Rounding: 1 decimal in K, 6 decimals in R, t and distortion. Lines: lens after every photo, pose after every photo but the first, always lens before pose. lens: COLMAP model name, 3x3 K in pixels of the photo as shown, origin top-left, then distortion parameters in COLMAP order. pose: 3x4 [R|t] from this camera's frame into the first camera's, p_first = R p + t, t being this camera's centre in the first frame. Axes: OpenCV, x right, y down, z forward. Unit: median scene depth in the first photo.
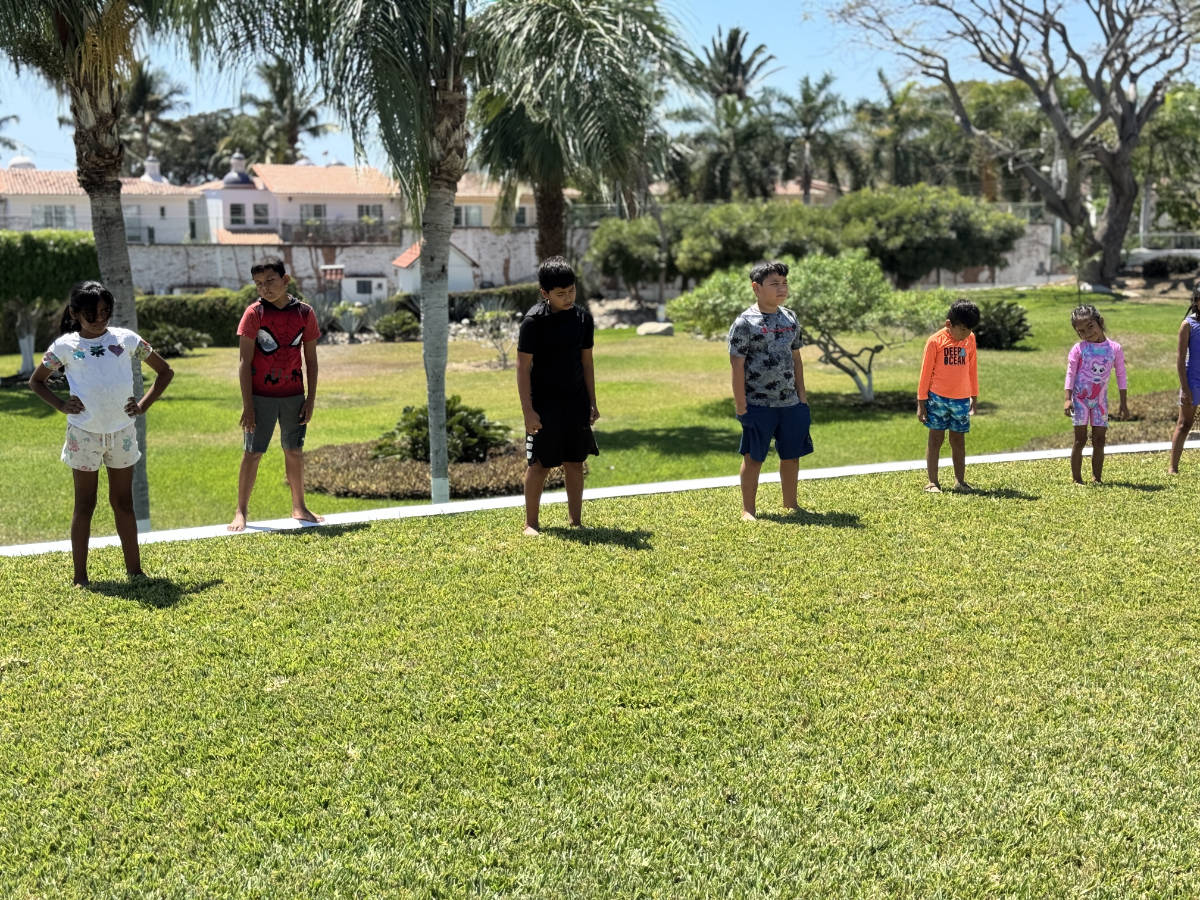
lens RADIAL K [[1664.2, 0, 603.0], [0, 1664.2, 450.1], [0, 0, 1]] dist [0.102458, 0.000000]
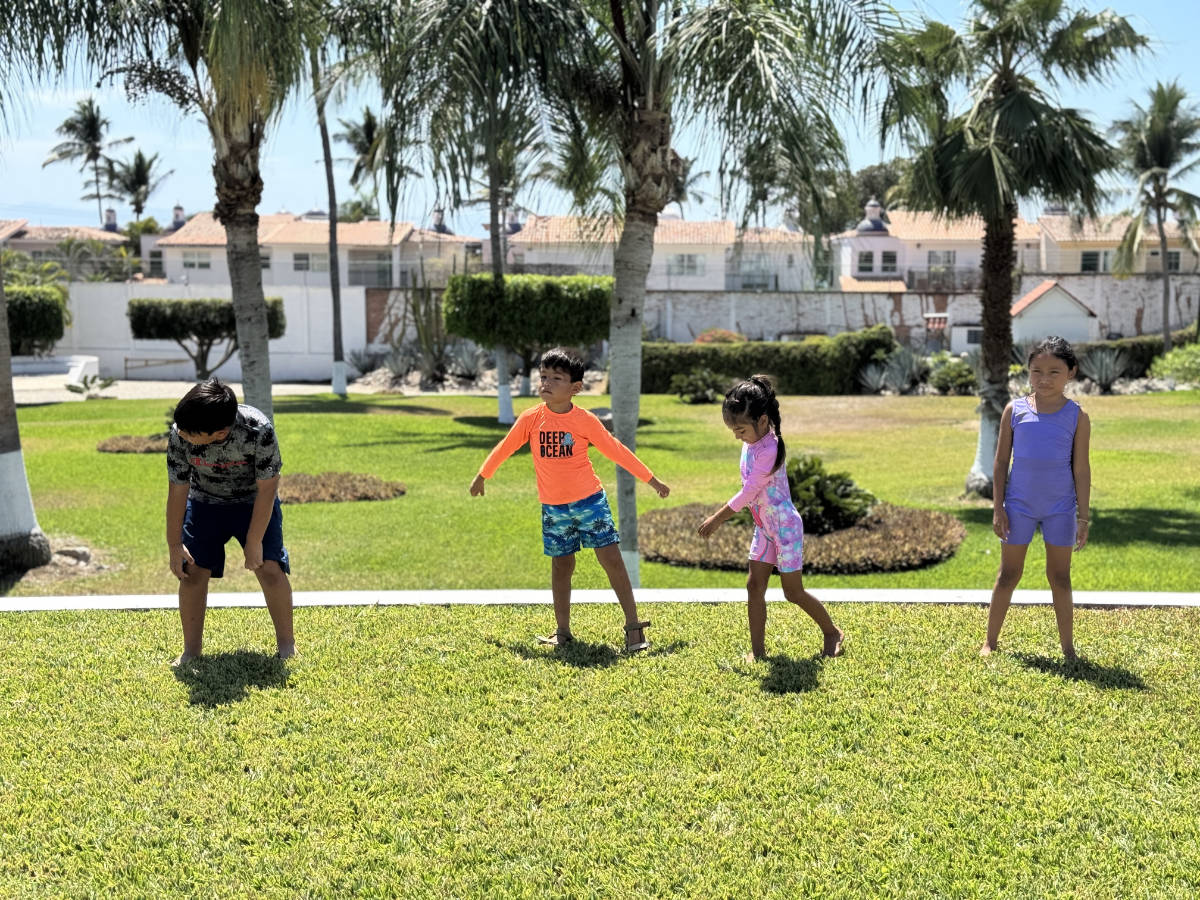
lens RADIAL K [[1664.2, 0, 591.2], [0, 1664.2, 458.8], [0, 0, 1]] dist [0.102458, 0.000000]
pose [[0.909791, 0.051587, -0.411848, 0.077135], [-0.061418, 0.998055, -0.010660, -0.006881], [0.410497, 0.034993, 0.911190, 0.063390]]
